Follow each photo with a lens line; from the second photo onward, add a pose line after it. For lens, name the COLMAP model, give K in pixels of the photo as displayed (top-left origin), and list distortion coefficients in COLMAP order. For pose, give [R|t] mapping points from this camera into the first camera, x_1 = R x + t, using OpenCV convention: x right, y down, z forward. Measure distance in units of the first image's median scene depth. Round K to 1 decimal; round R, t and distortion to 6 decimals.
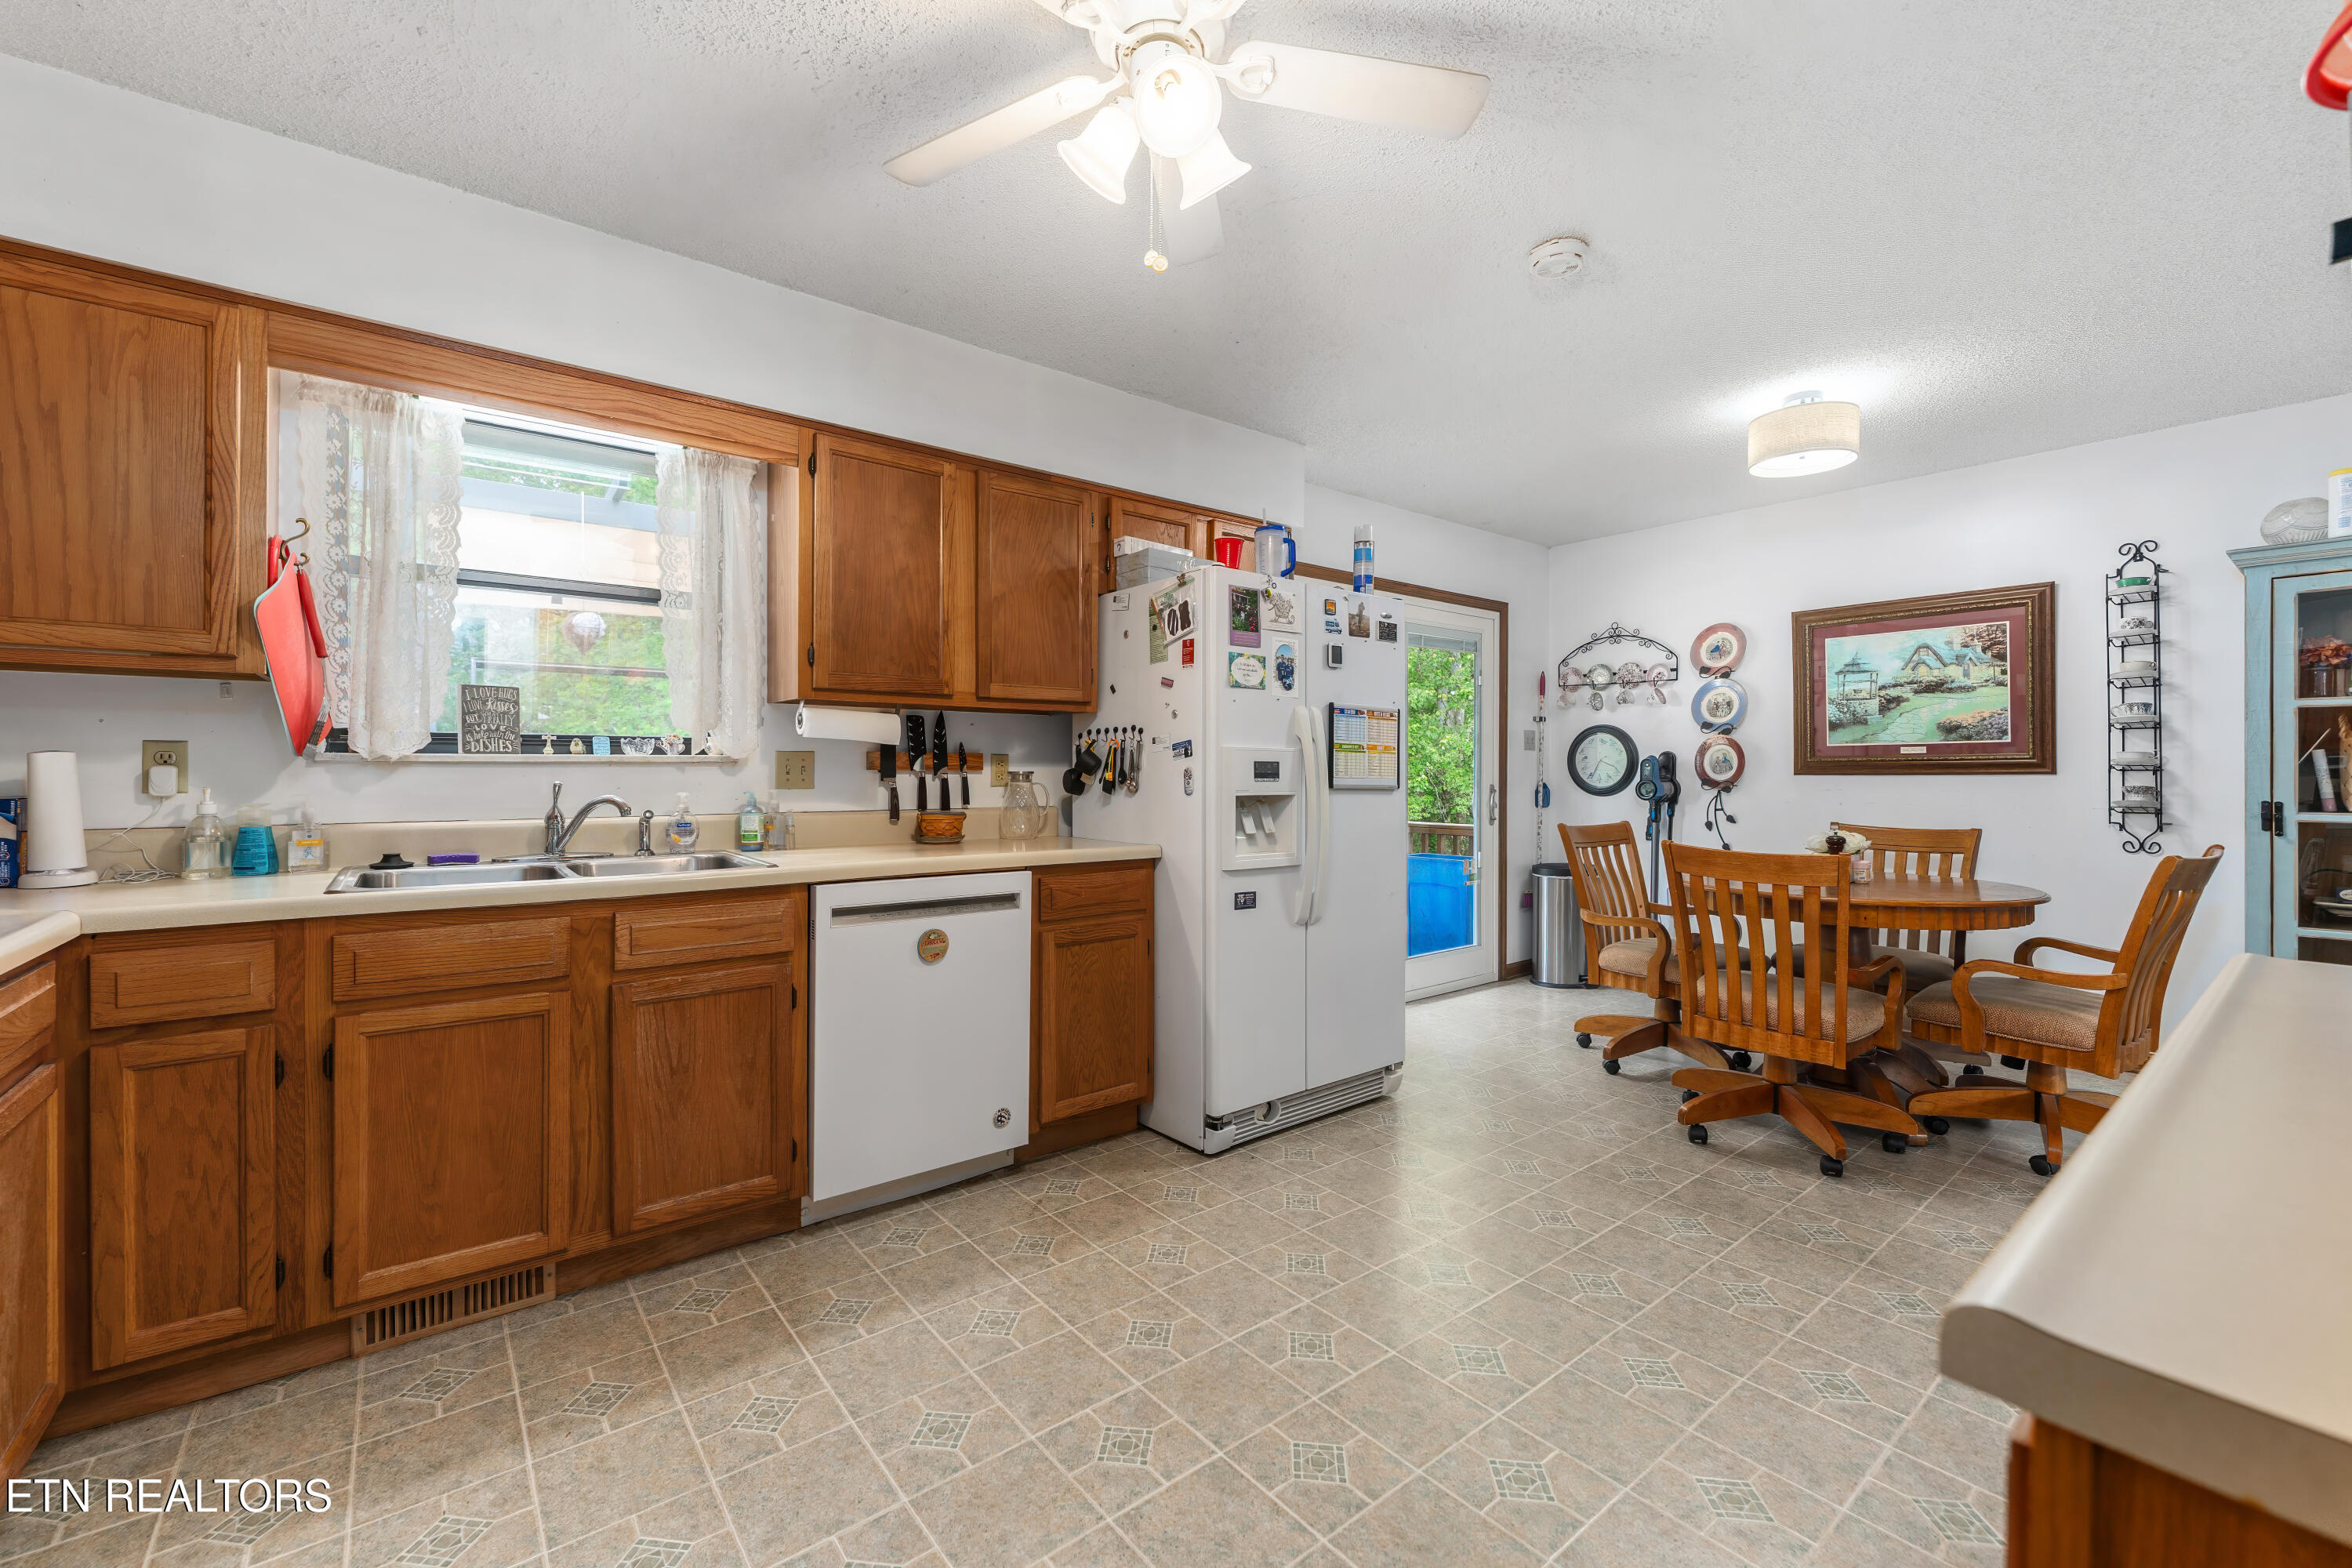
lens RADIAL K [[952.7, 0, 1159.5], [0, 952.7, 771.3], [0, 0, 1]] dist [-0.001542, -0.000623]
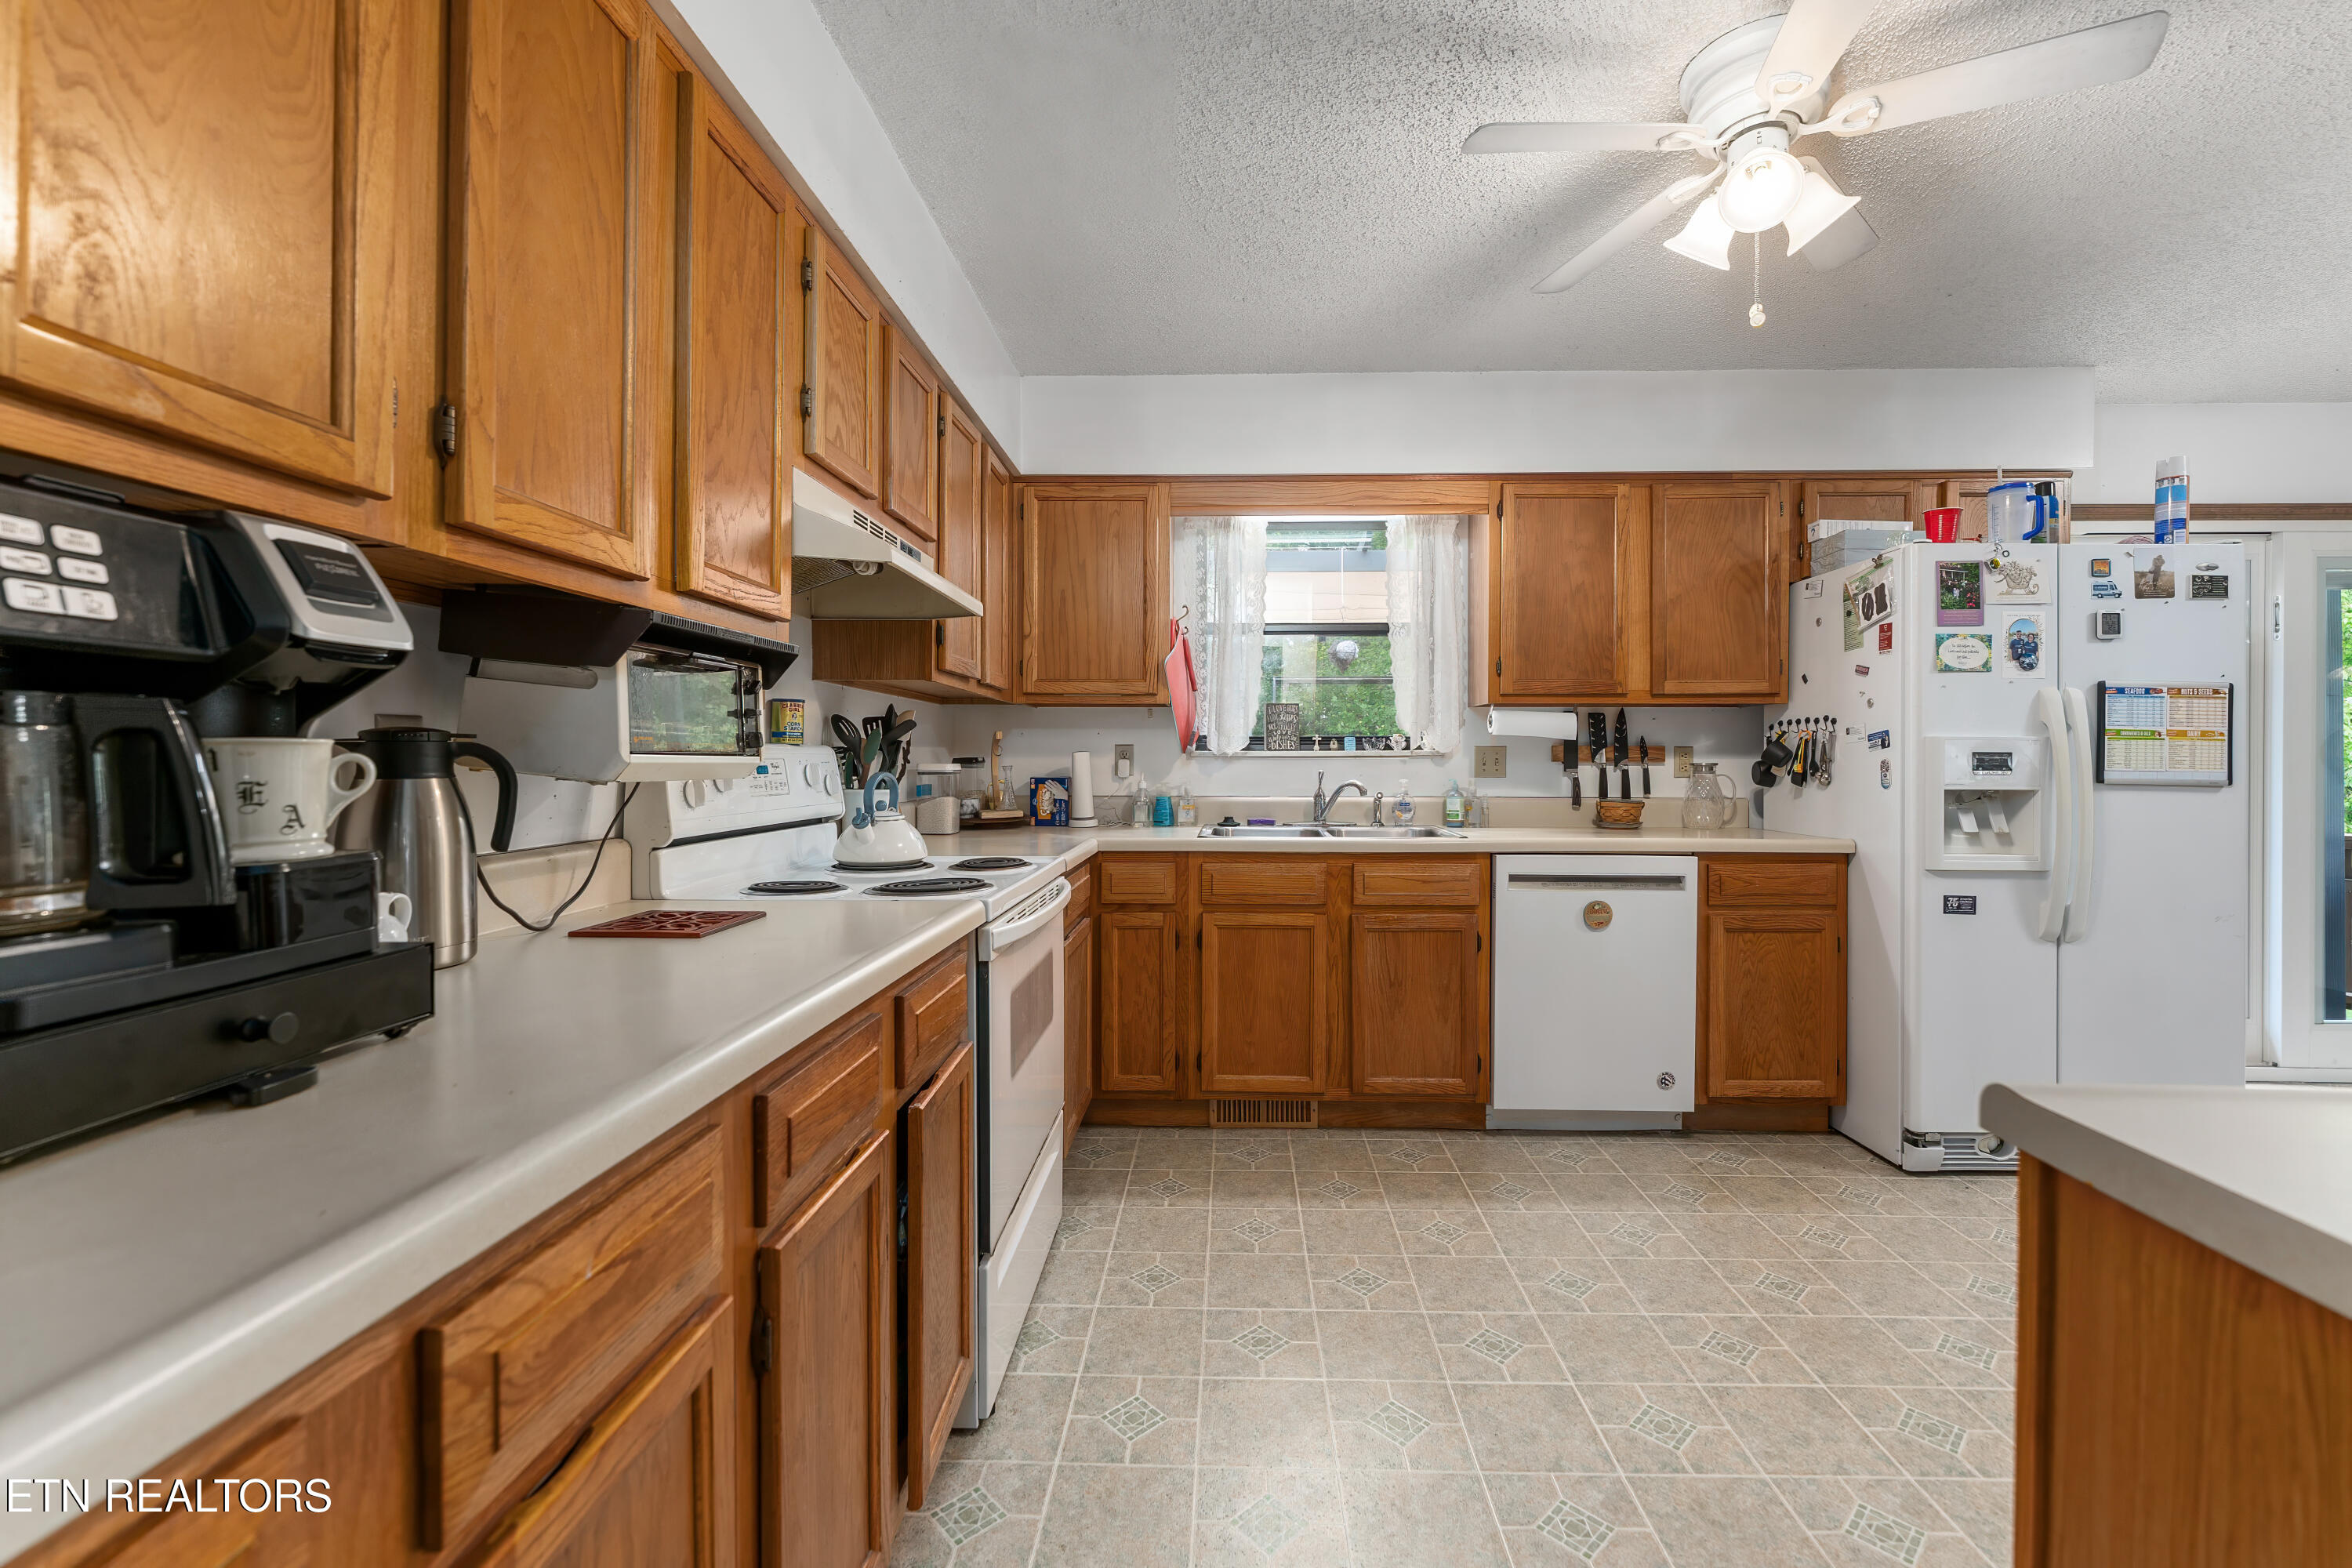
lens RADIAL K [[972.0, 0, 1213.2], [0, 972.0, 764.9], [0, 0, 1]] dist [-0.002288, -0.000413]
pose [[0.771736, 0.001406, -0.635941, 0.126393], [-0.000630, 0.999999, 0.001446, 0.000915], [0.635942, -0.000715, 0.771736, -0.167606]]
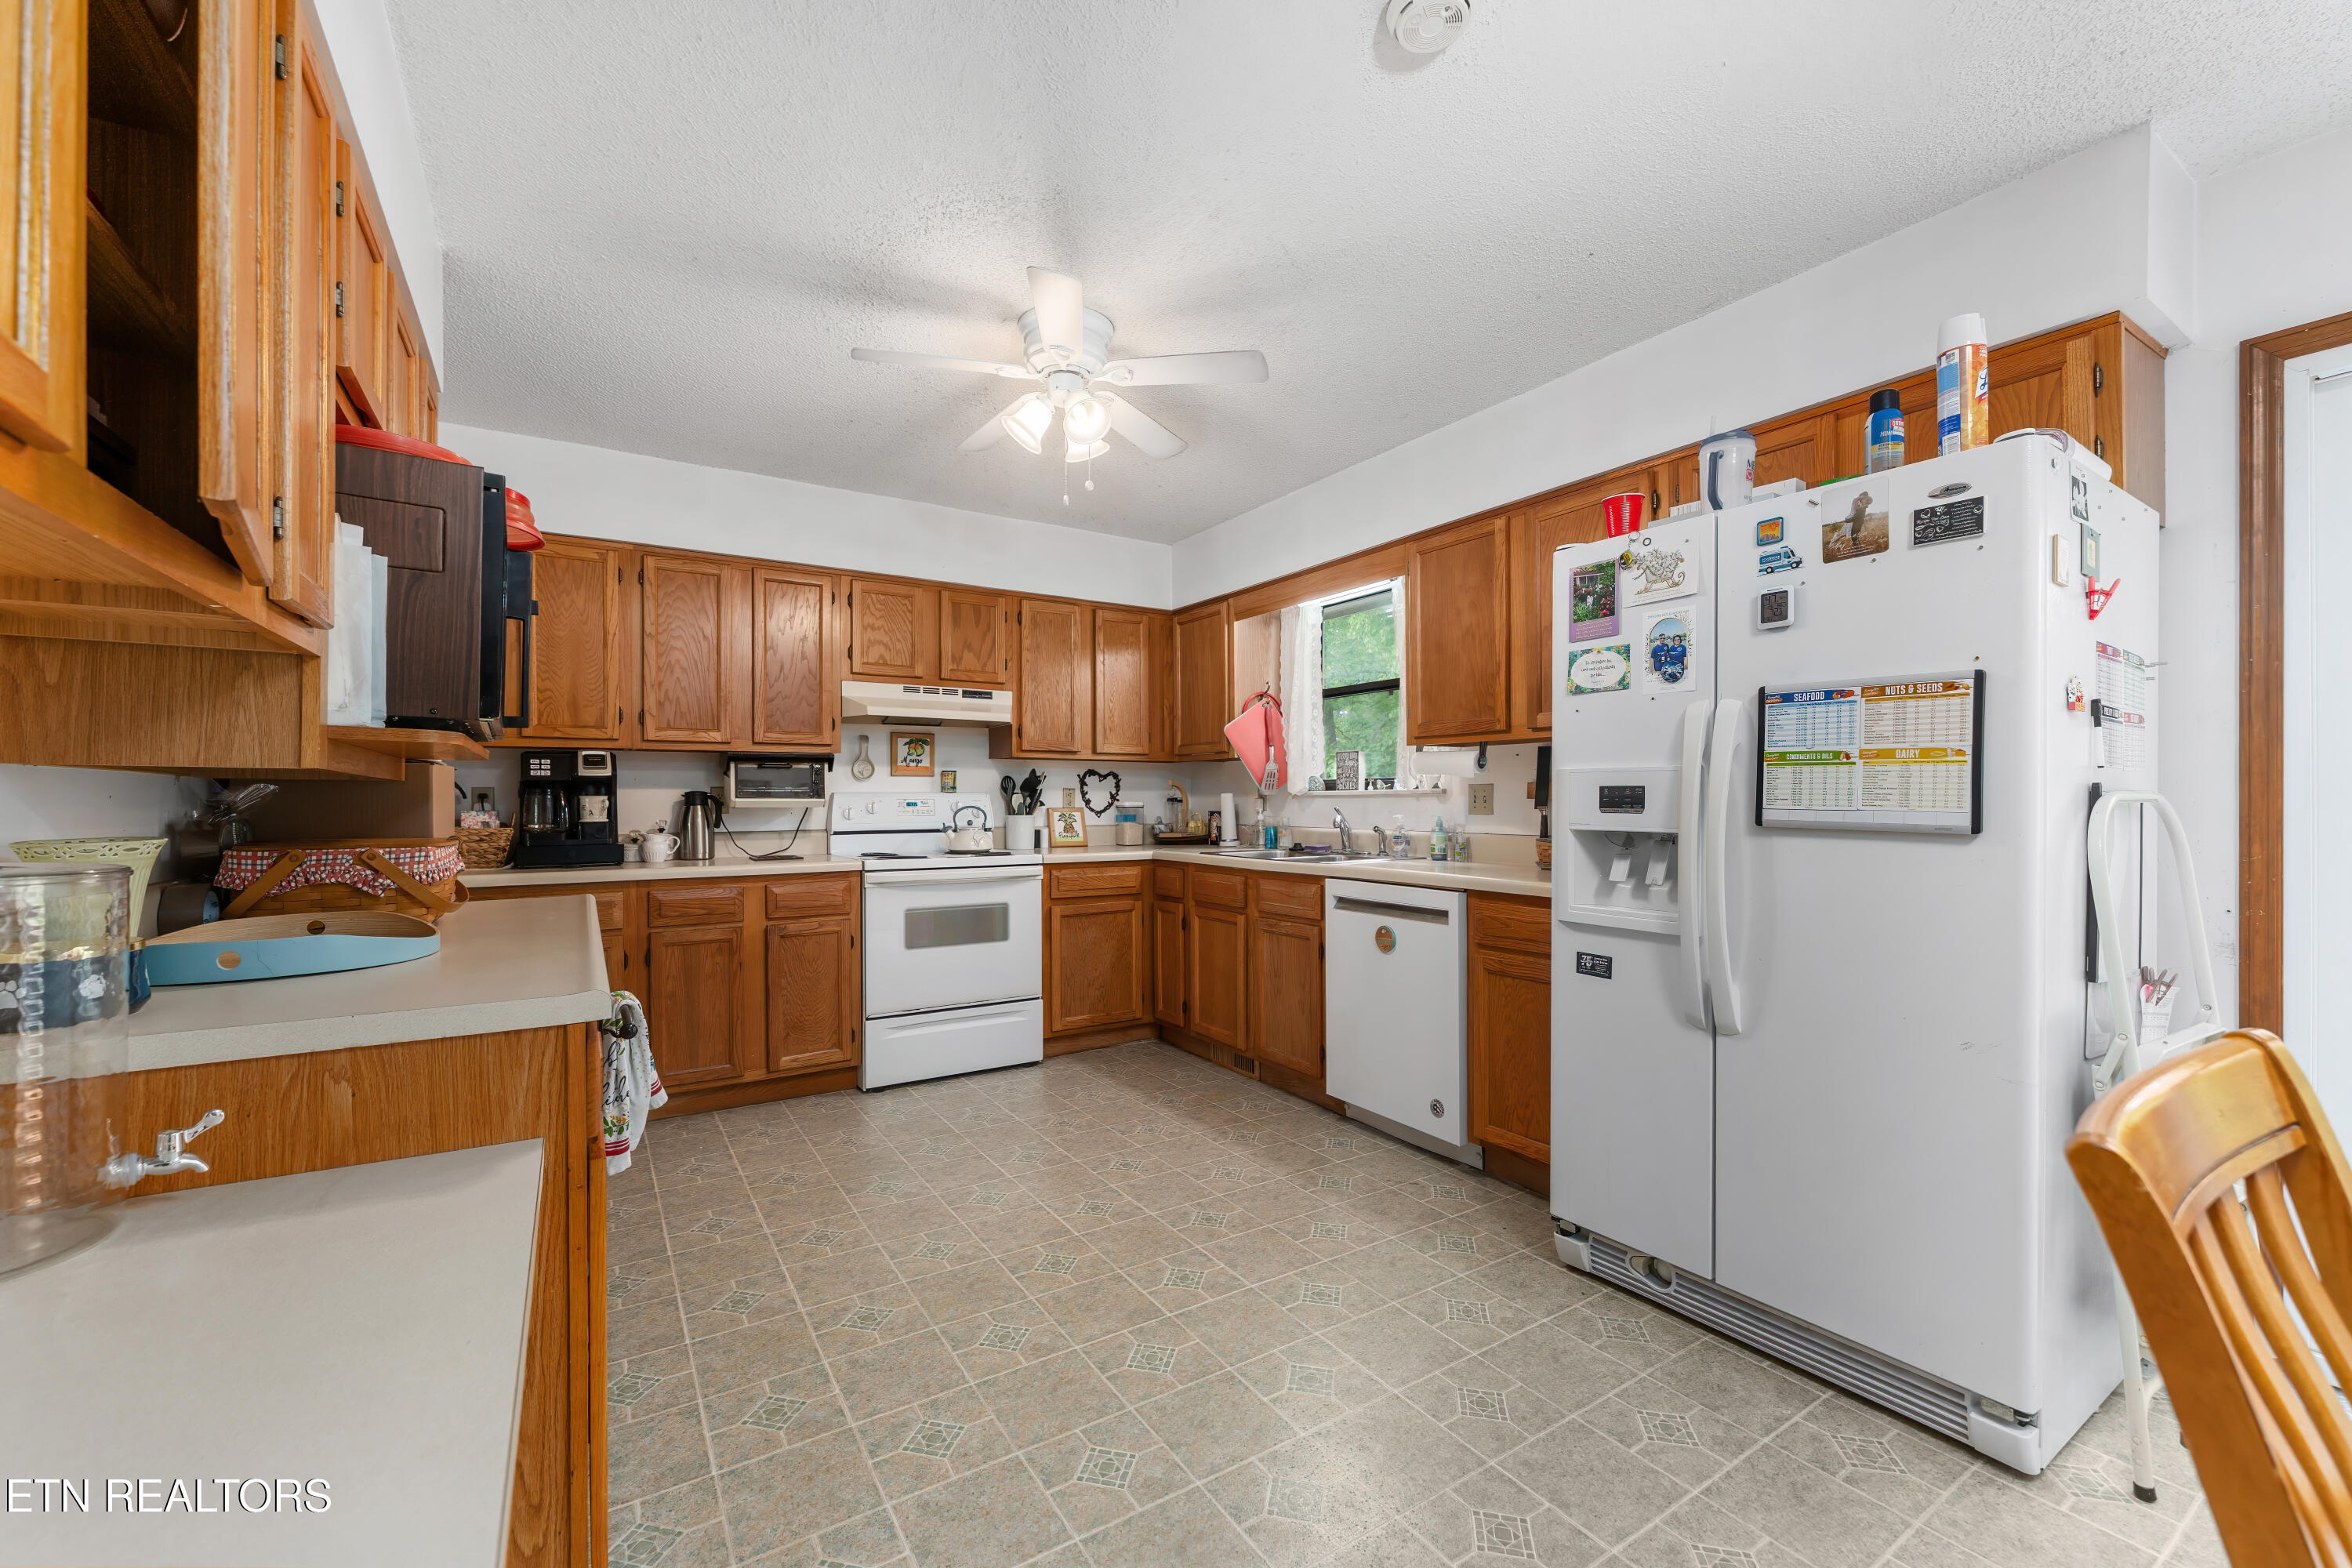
lens RADIAL K [[939.7, 0, 1169.4], [0, 939.7, 797.5], [0, 0, 1]] dist [-0.003722, -0.000710]
pose [[-0.103490, -0.004932, -0.994618, 0.871369], [0.000081, 0.999988, -0.004967, 0.002563], [0.994630, -0.000594, -0.103489, 0.718454]]
